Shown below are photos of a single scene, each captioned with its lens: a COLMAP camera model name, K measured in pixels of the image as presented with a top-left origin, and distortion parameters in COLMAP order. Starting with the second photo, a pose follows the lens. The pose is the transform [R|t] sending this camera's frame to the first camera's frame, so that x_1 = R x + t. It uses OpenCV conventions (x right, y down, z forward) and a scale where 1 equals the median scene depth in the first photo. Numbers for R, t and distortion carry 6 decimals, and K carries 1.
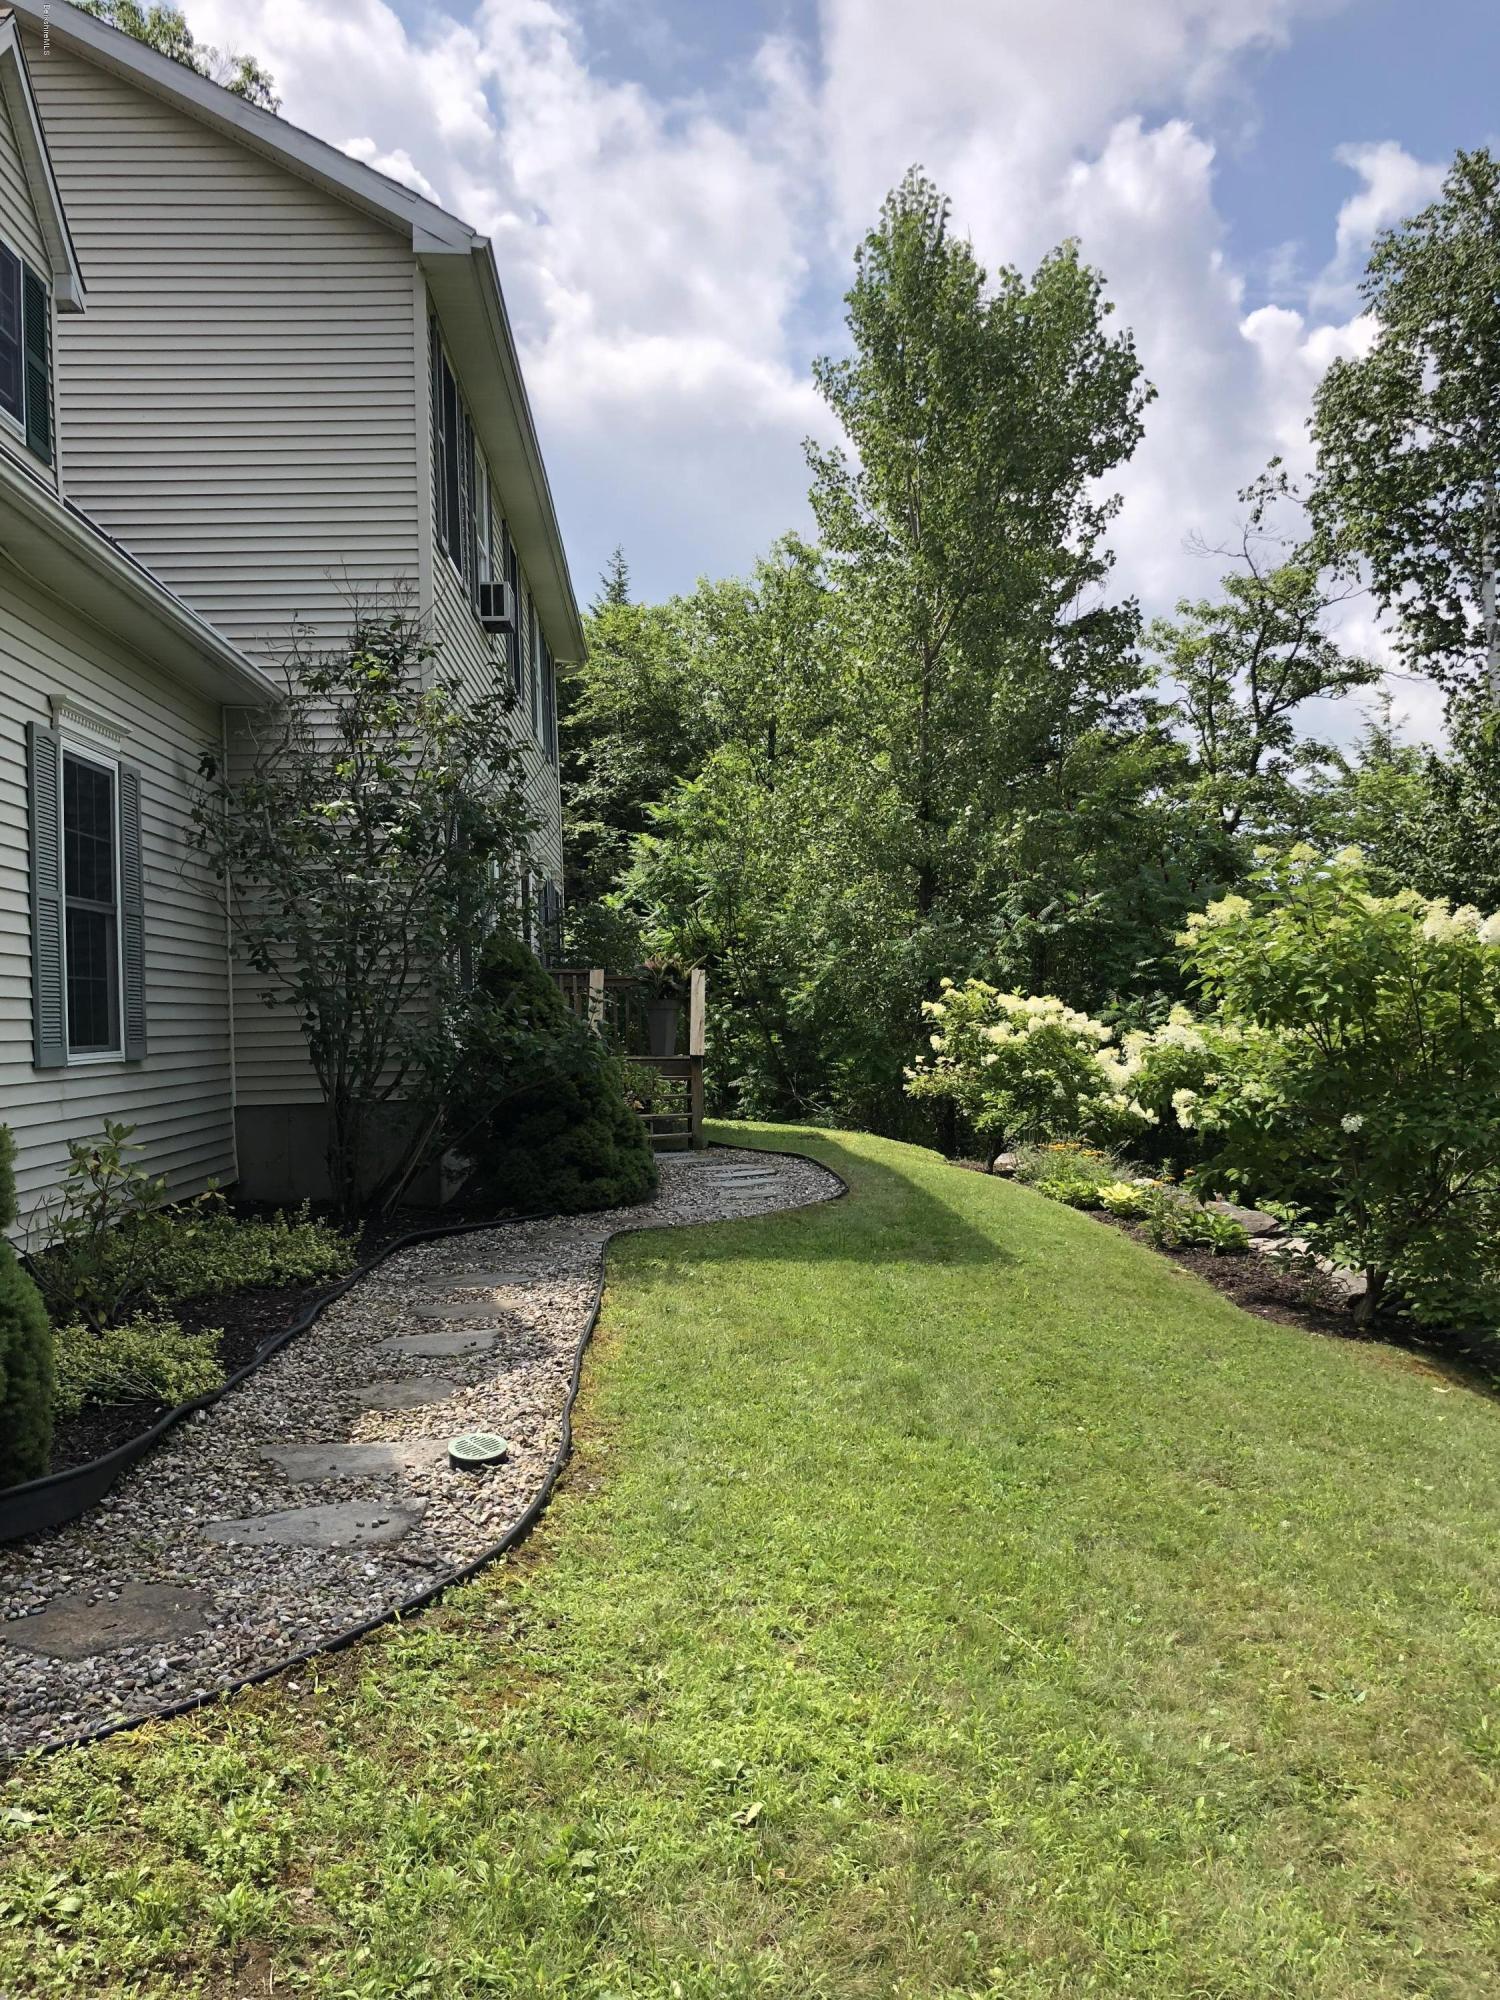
lens RADIAL K [[1629.9, 0, 750.0], [0, 1629.9, 1000.0], [0, 0, 1]] dist [0.099967, -0.278386]
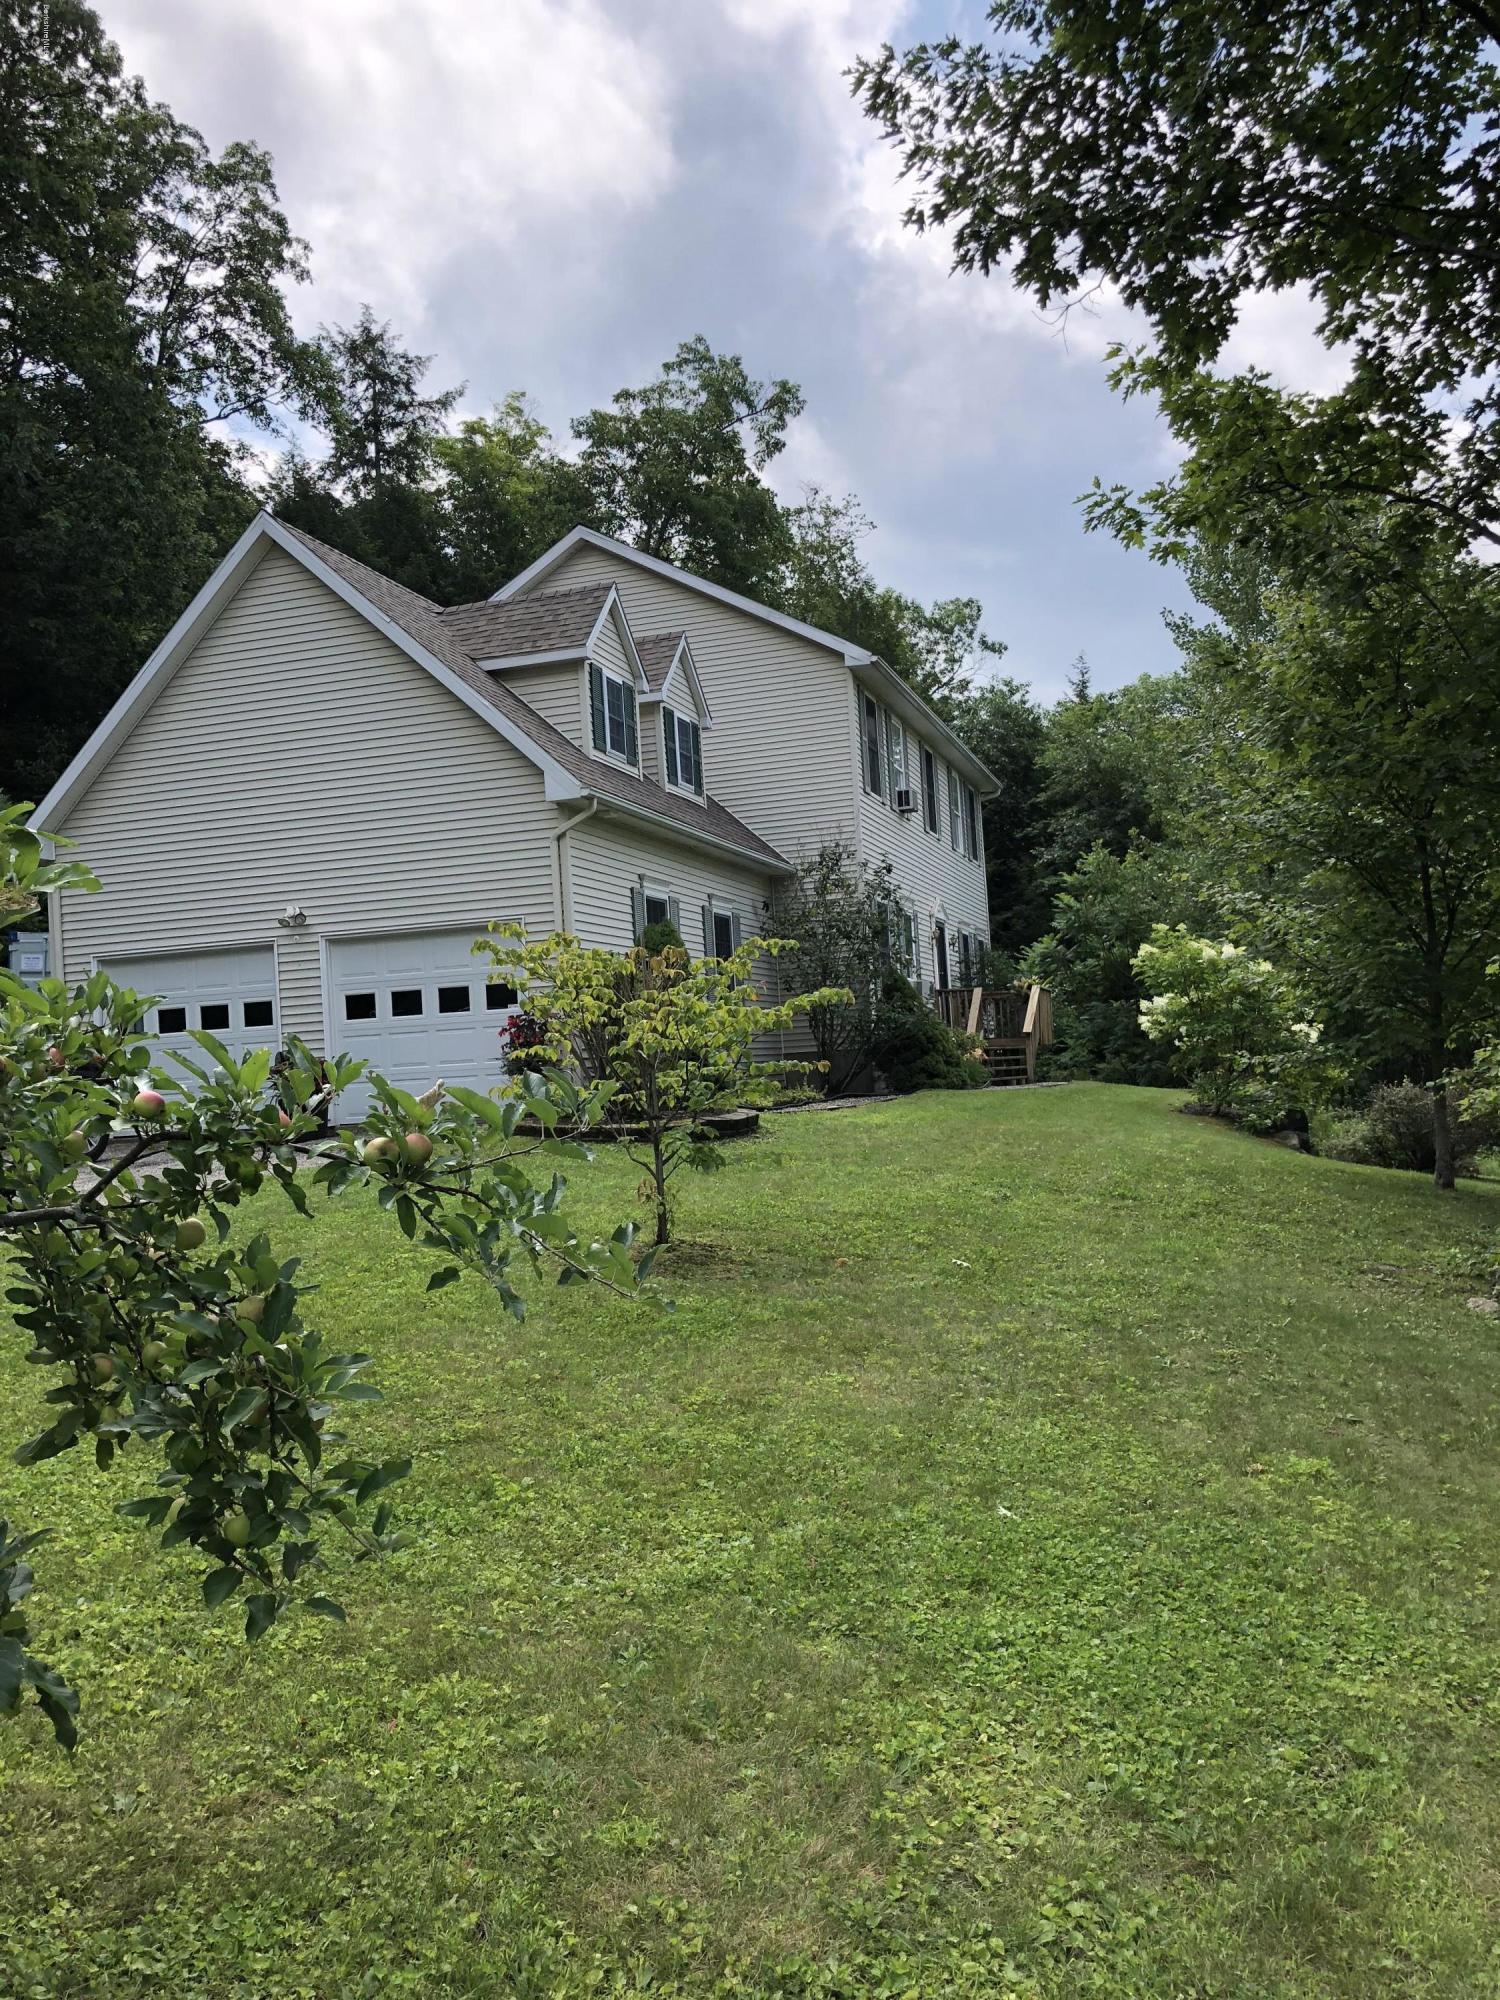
lens RADIAL K [[1655.8, 0, 750.0], [0, 1655.8, 1000.0], [0, 0, 1]] dist [0.006097, 0.014710]
pose [[0.941419, -0.042206, -0.334587, 0.165482], [0.035408, 0.999024, -0.026393, 0.019957], [0.335375, 0.013000, 0.941995, -0.469603]]
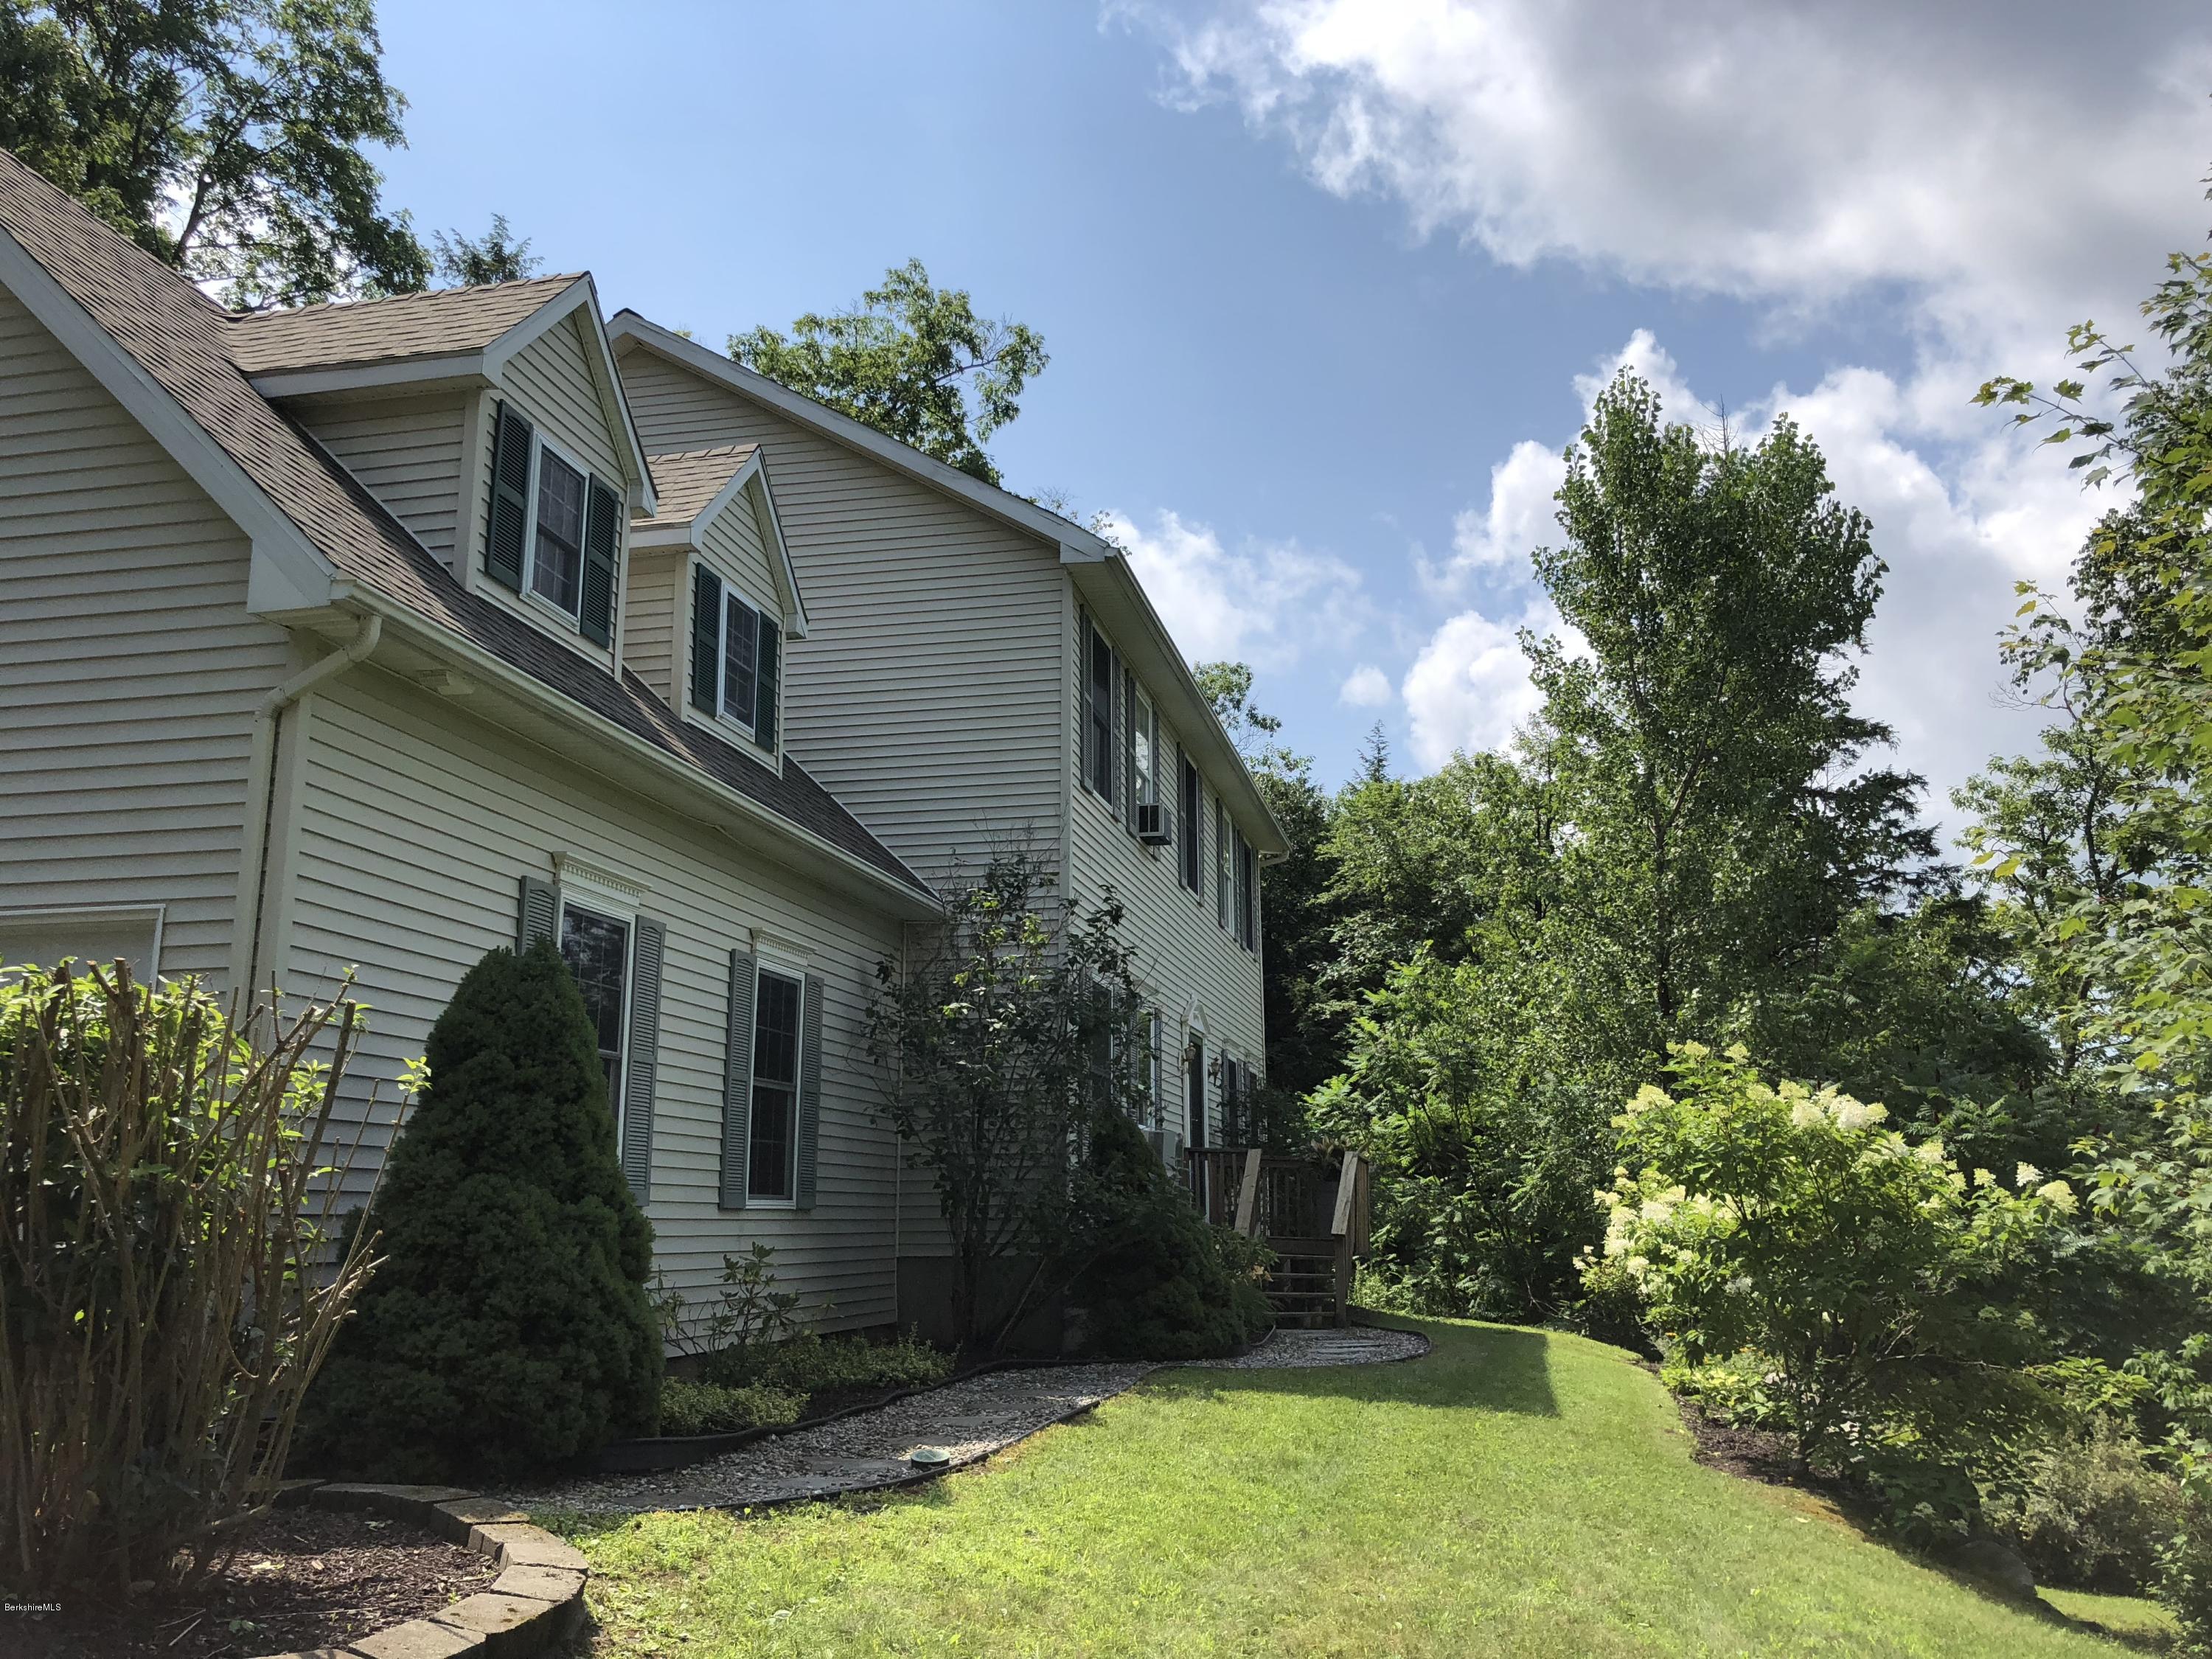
lens RADIAL K [[1809.1, 0, 1106.0], [0, 1809.1, 829.5], [0, 0, 1]] dist [0.099337, -0.155776]
pose [[0.965664, -0.028537, -0.258223, 0.074238], [-0.023349, 0.980393, -0.195662, 0.006546], [0.258744, 0.194973, 0.946064, -0.108418]]
